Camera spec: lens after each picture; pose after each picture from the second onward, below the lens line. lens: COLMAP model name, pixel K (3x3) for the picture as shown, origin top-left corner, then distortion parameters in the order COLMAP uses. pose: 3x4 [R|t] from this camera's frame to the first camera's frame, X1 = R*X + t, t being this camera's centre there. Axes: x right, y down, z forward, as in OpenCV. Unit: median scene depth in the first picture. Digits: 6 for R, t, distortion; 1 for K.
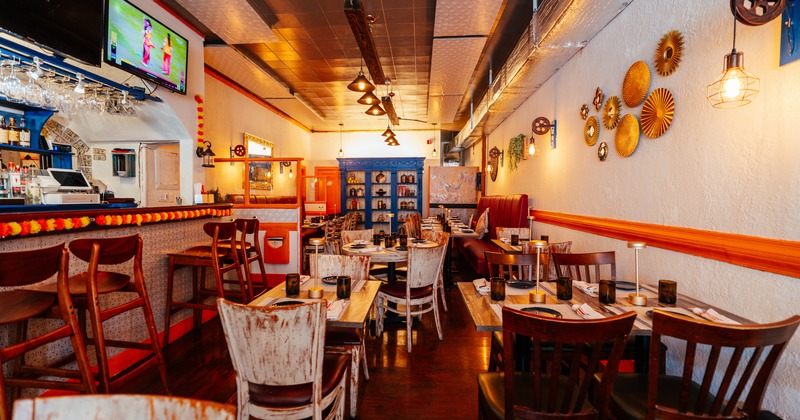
lens RADIAL K [[357.4, 0, 398.2], [0, 357.4, 208.0], [0, 0, 1]] dist [-0.000384, 0.000014]
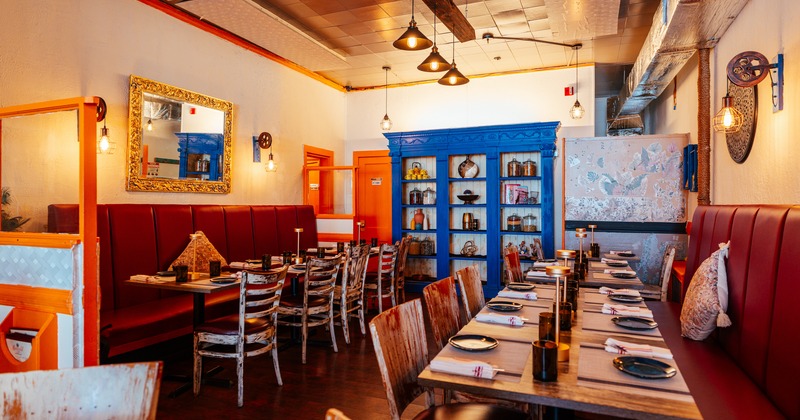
lens RADIAL K [[472.0, 0, 391.1], [0, 472.0, 195.1], [0, 0, 1]] dist [0.003953, -0.002024]
pose [[0.942036, -0.006108, -0.335456, 0.075359], [-0.010050, 0.998872, -0.046410, -0.013625], [0.335361, 0.047091, 0.940912, 0.337063]]
